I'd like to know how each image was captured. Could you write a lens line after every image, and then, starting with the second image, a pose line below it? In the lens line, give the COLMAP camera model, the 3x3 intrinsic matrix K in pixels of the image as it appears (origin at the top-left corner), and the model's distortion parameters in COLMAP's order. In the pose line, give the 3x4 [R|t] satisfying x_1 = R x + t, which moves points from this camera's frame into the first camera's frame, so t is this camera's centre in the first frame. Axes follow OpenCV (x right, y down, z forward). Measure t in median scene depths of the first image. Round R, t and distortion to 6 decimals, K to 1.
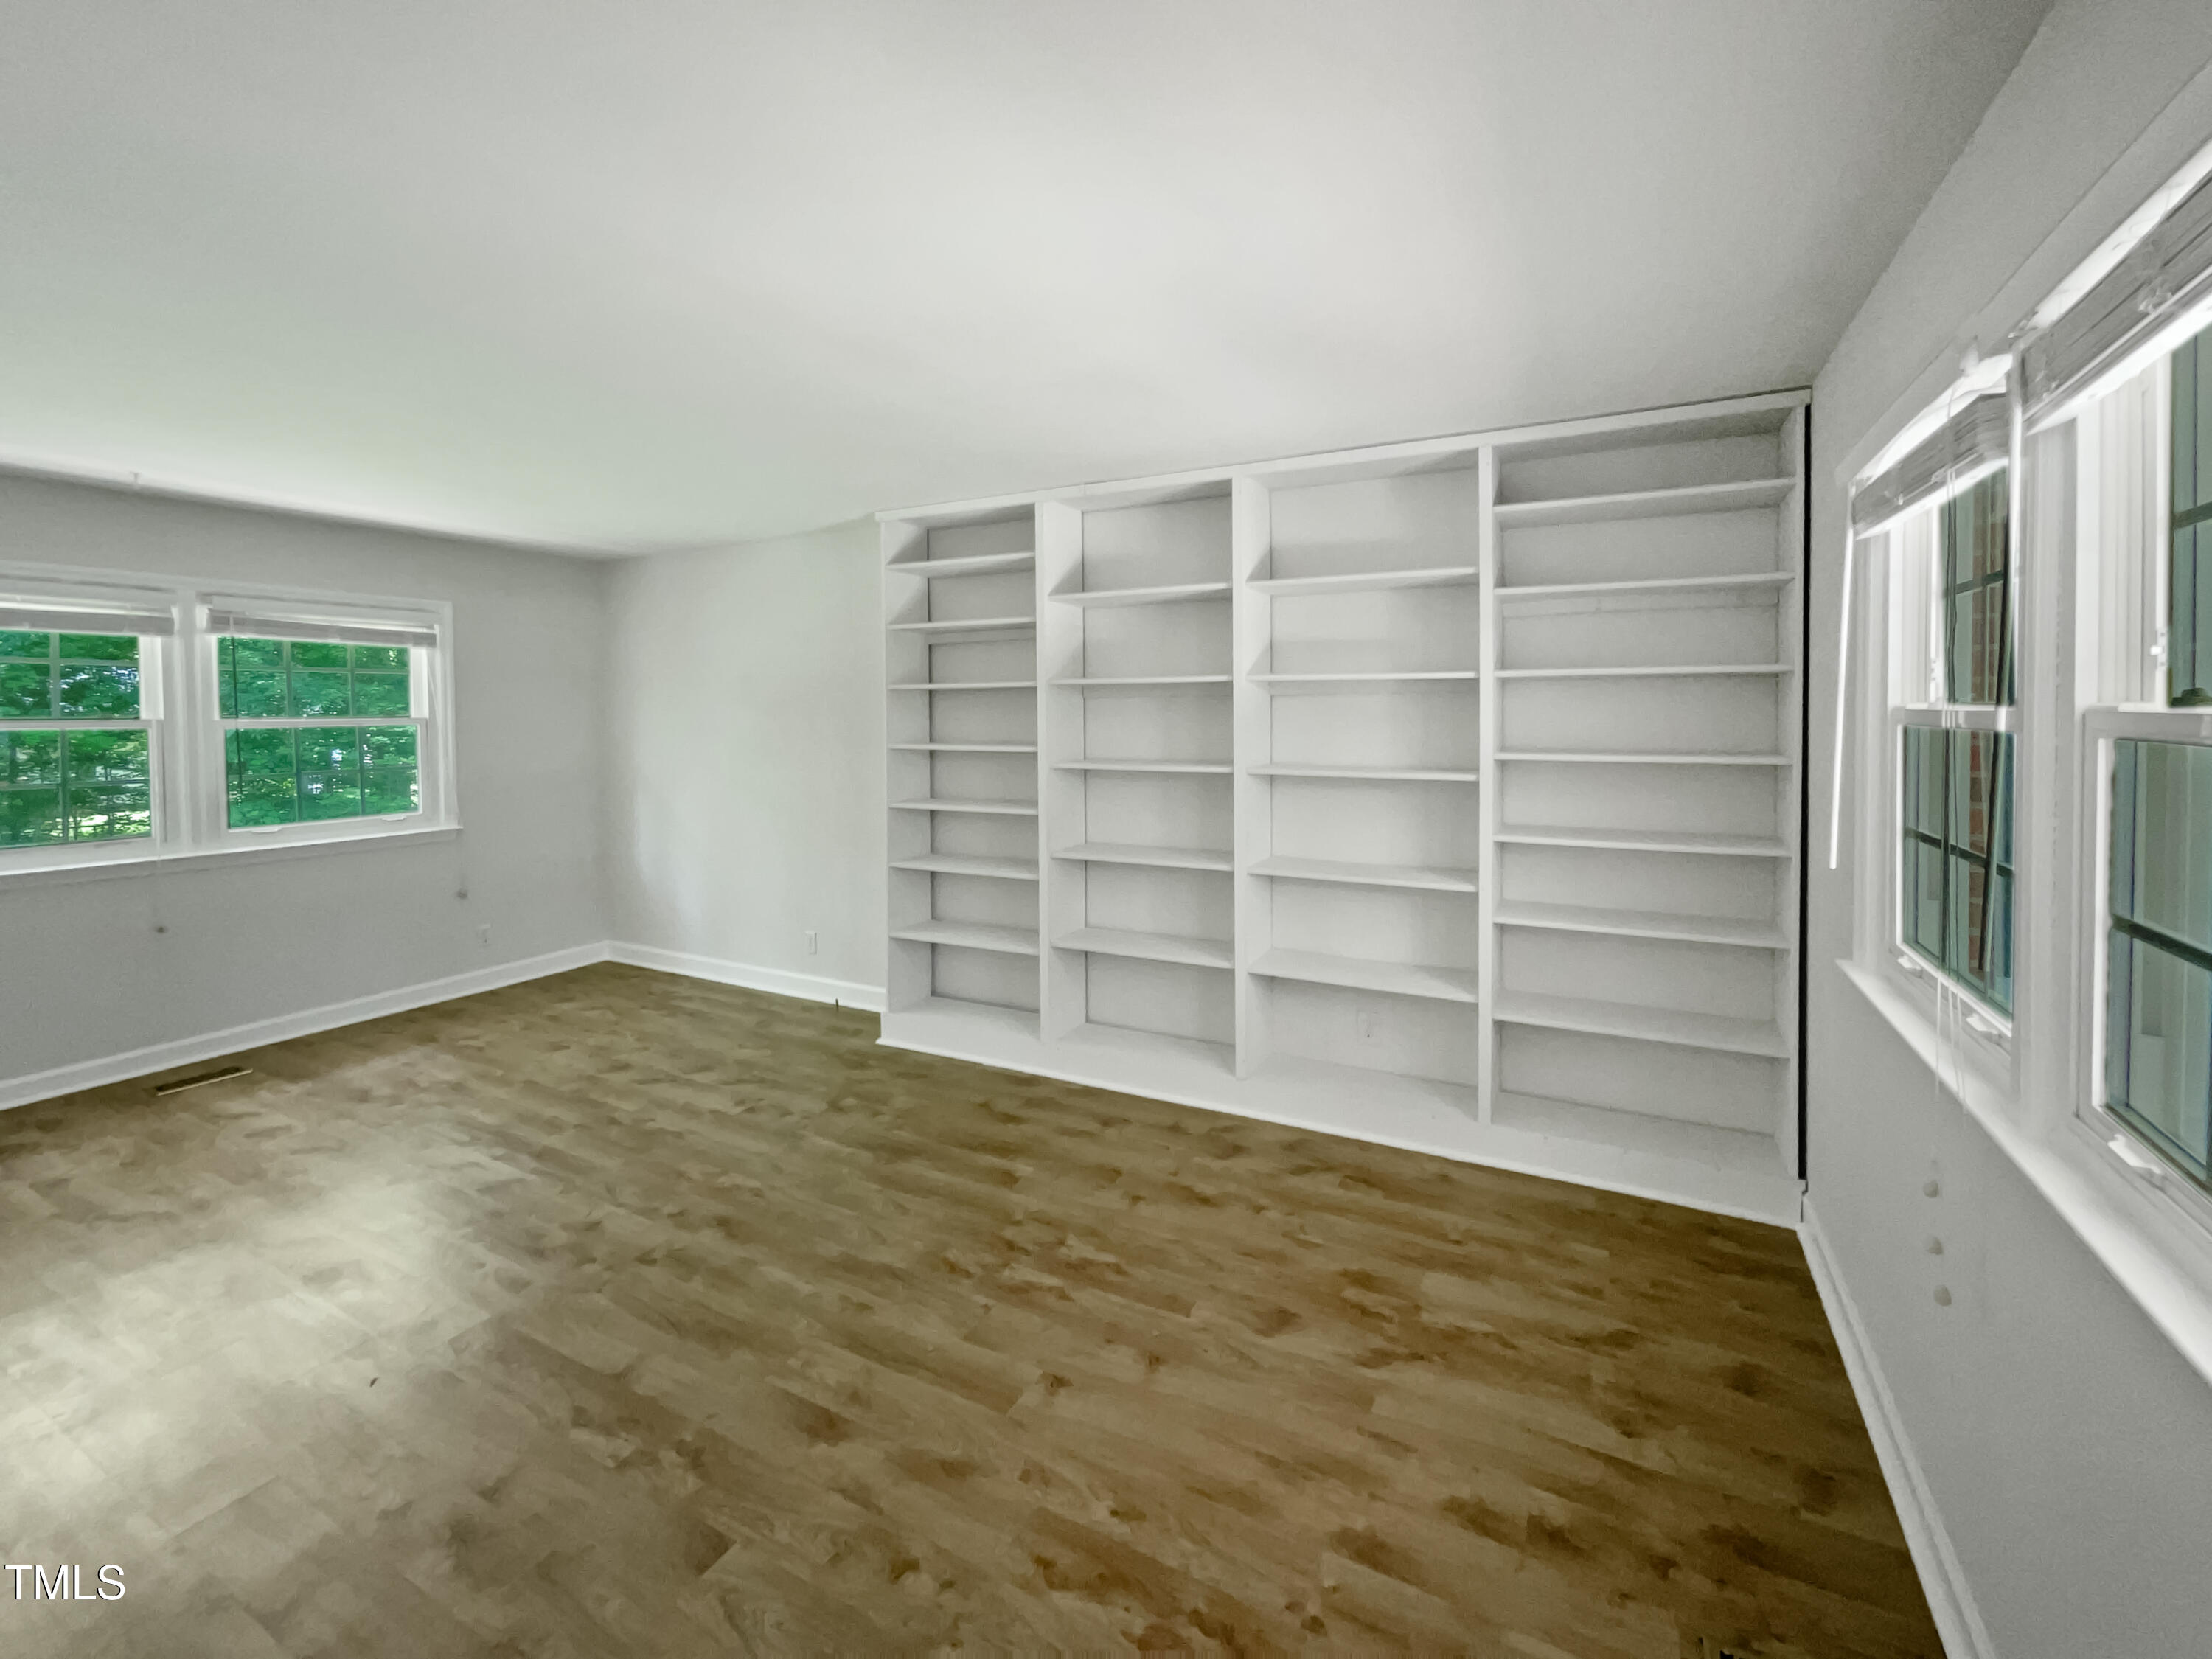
lens RADIAL K [[973.1, 0, 1118.5], [0, 973.1, 729.5], [0, 0, 1]] dist [-0.007512, 0.007335]
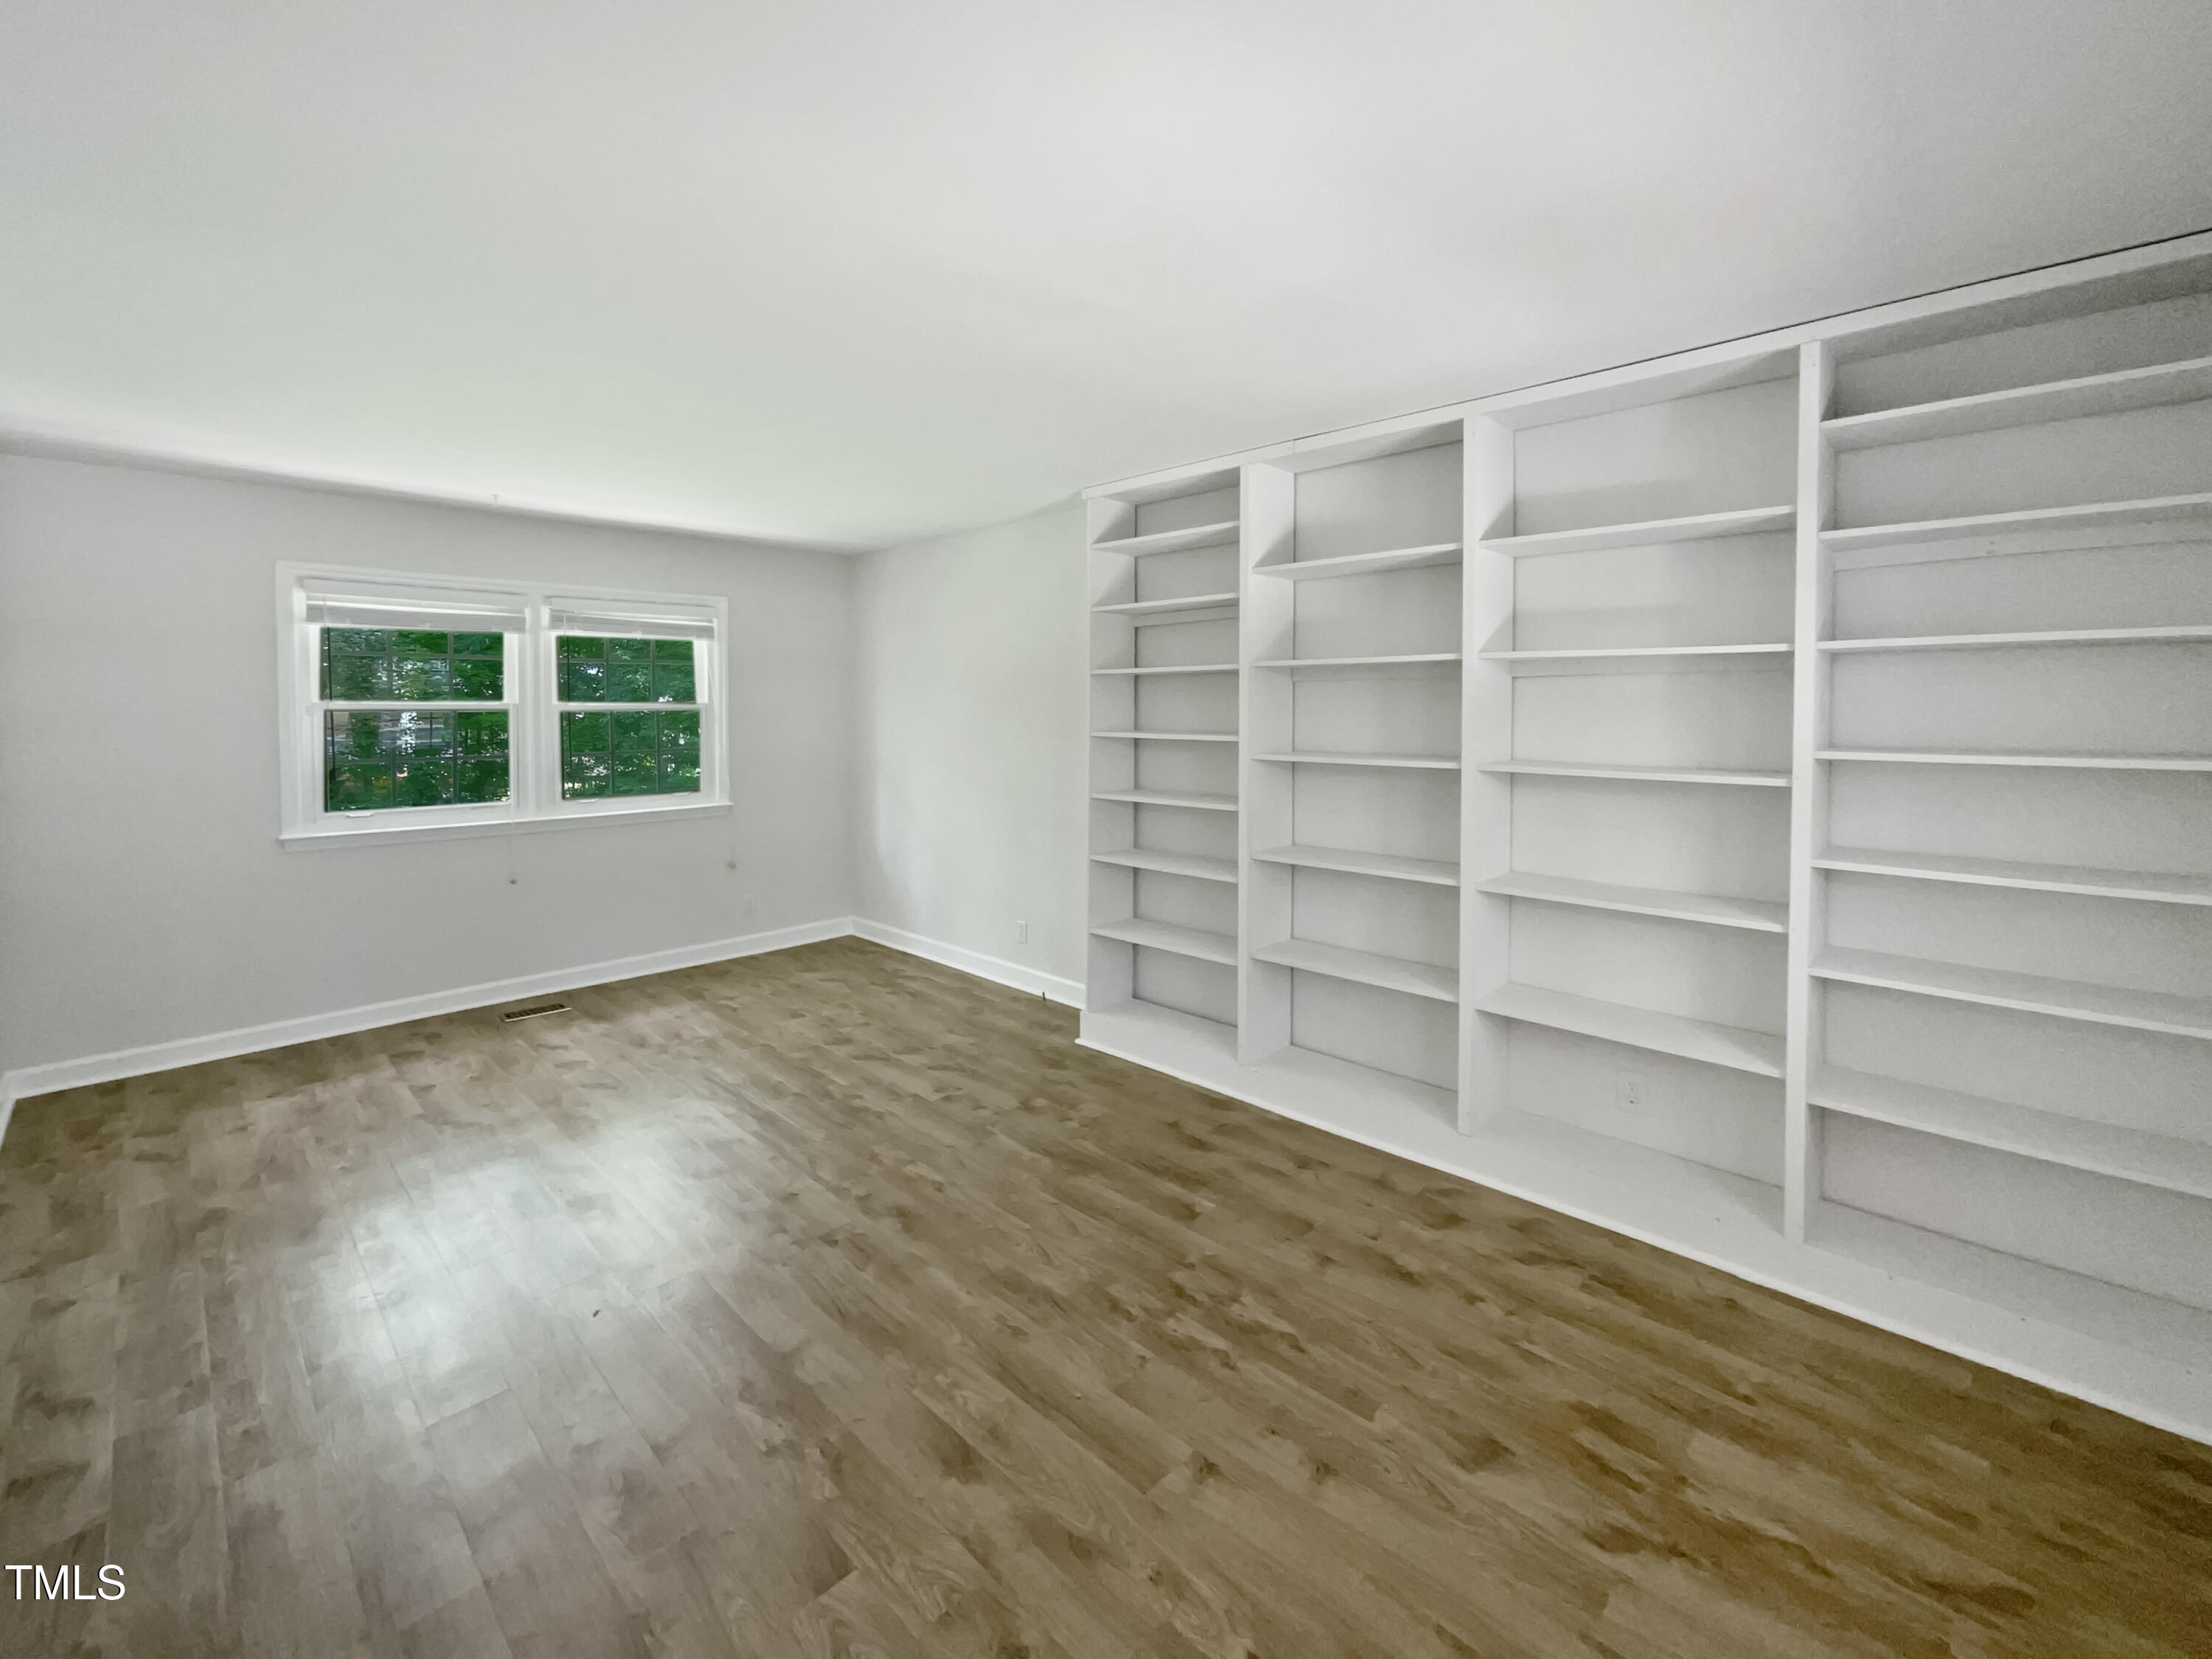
lens RADIAL K [[973.1, 0, 1118.5], [0, 973.1, 729.5], [0, 0, 1]] dist [-0.007512, 0.007335]
pose [[0.958666, 0.011146, -0.284317, 0.072485], [-0.008935, 0.999919, 0.009072, 0.004881], [0.284395, -0.006156, 0.958687, 0.110773]]
